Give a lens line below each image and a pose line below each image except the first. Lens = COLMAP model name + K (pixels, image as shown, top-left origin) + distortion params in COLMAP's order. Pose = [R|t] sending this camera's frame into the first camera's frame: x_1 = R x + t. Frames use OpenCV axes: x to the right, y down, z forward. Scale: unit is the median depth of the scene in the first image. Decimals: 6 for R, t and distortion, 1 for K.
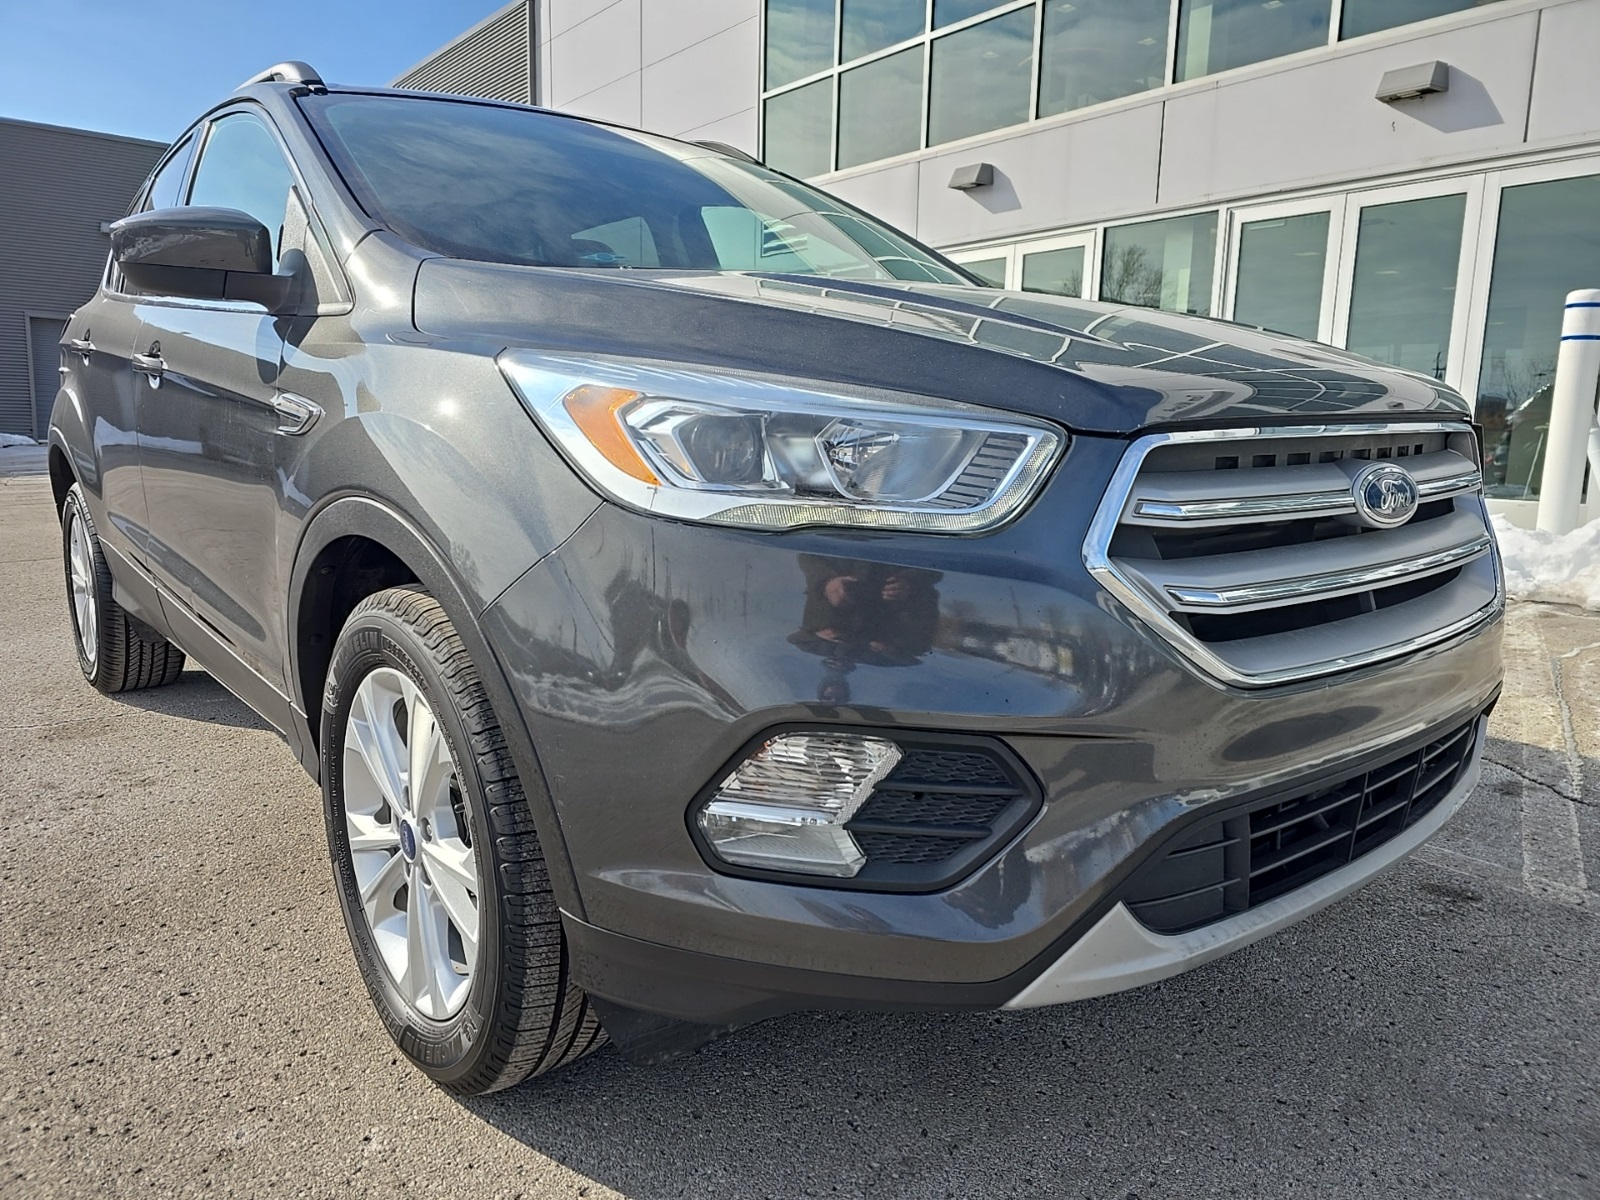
lens RADIAL K [[1060.8, 0, 800.0], [0, 1060.8, 600.0], [0, 0, 1]] dist [0.071411, -0.088336]
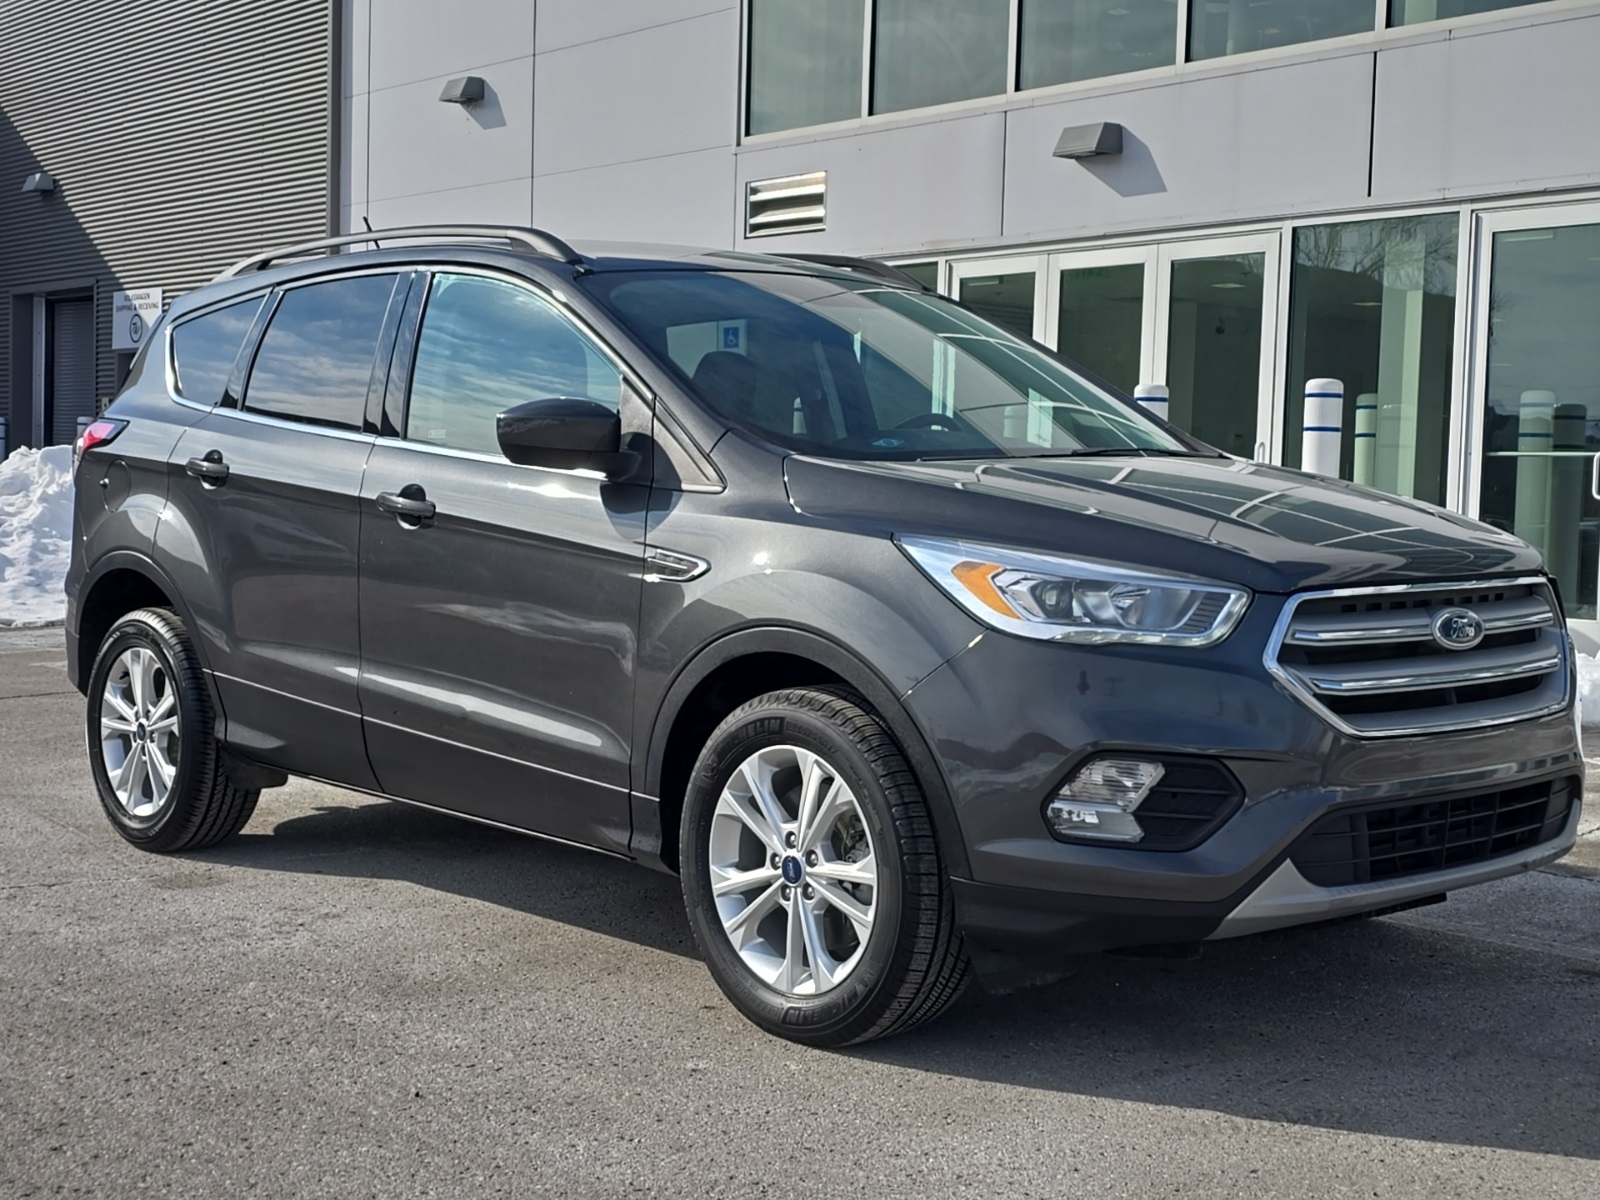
lens RADIAL K [[2165.9, 0, 800.0], [0, 2165.9, 600.0], [0, 0, 1]] dist [0.205671, -0.645635]
pose [[0.999041, 0.004137, 0.043580, -0.620219], [0.000706, 0.993873, -0.110523, 0.241690], [-0.043770, 0.110447, 0.992918, -2.416759]]
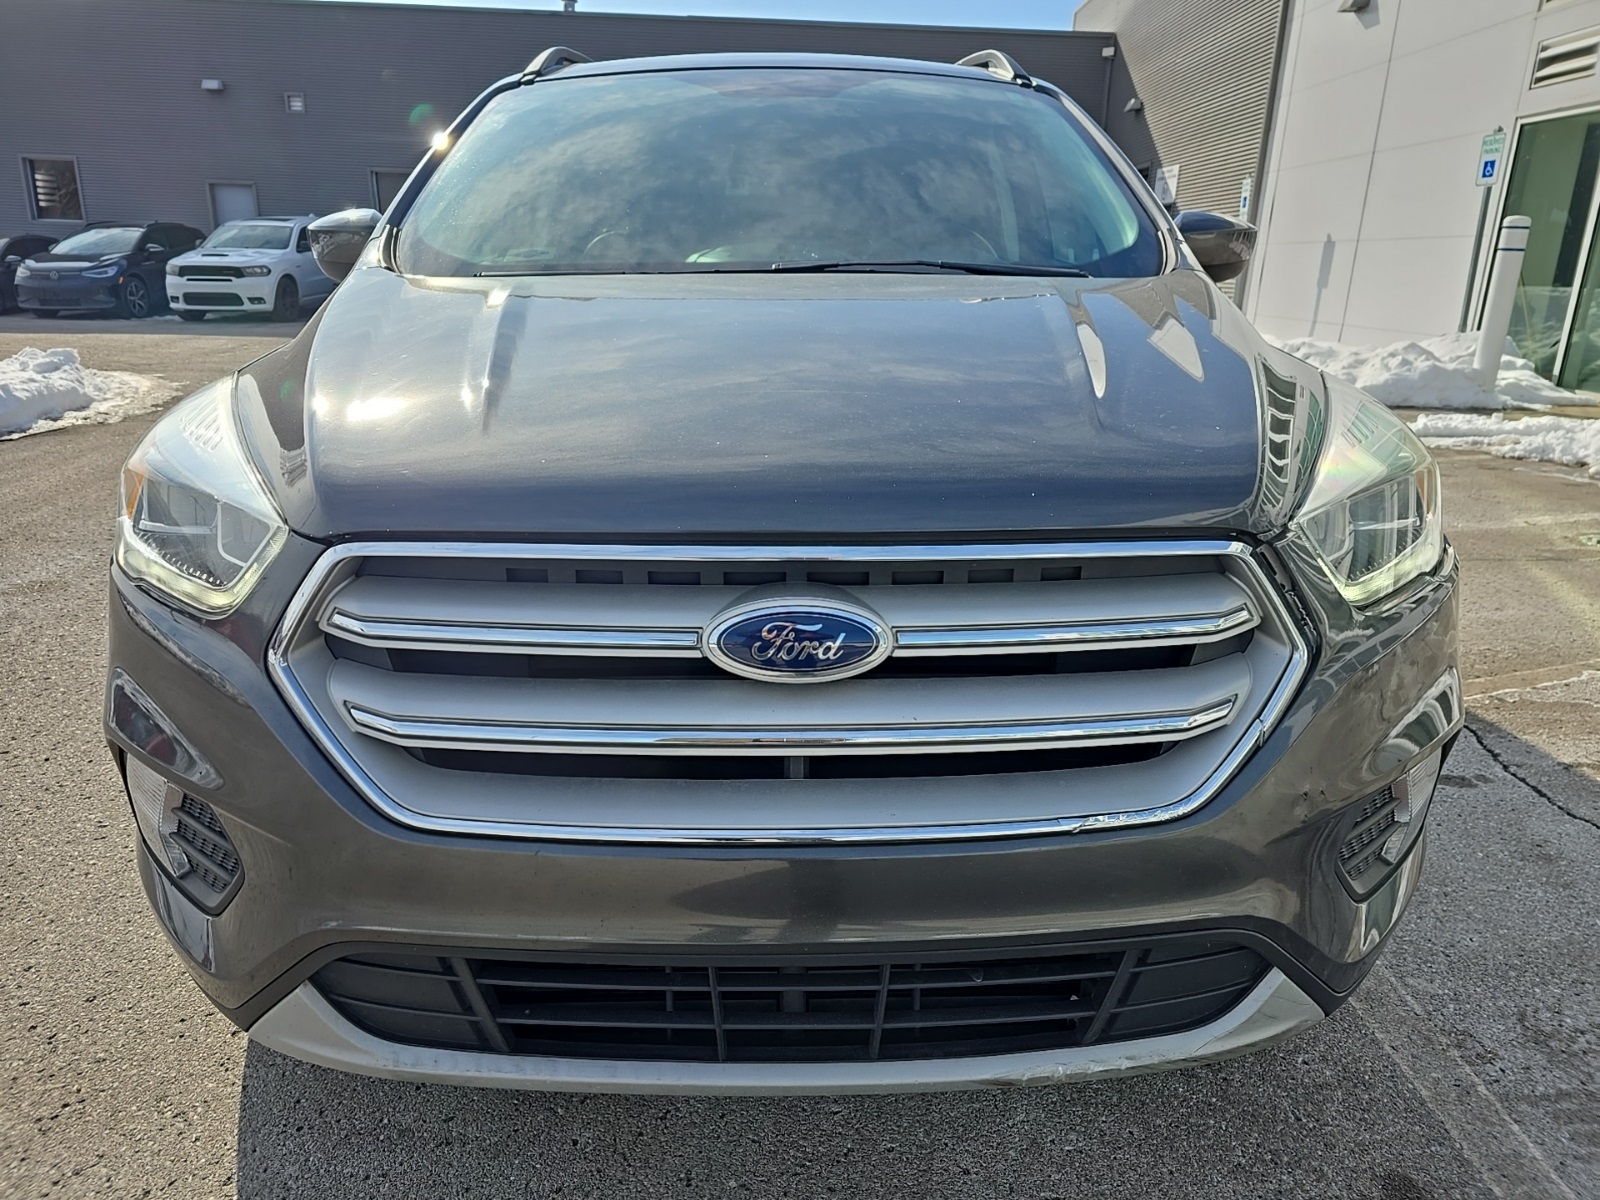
lens RADIAL K [[1060.8, 0, 800.0], [0, 1060.8, 600.0], [0, 0, 1]] dist [0.071411, -0.088336]
pose [[0.768017, 0.187852, -0.612259, 1.160245], [-0.109860, 0.980487, 0.163023, -0.287033], [0.630936, -0.057941, 0.773668, 0.485928]]
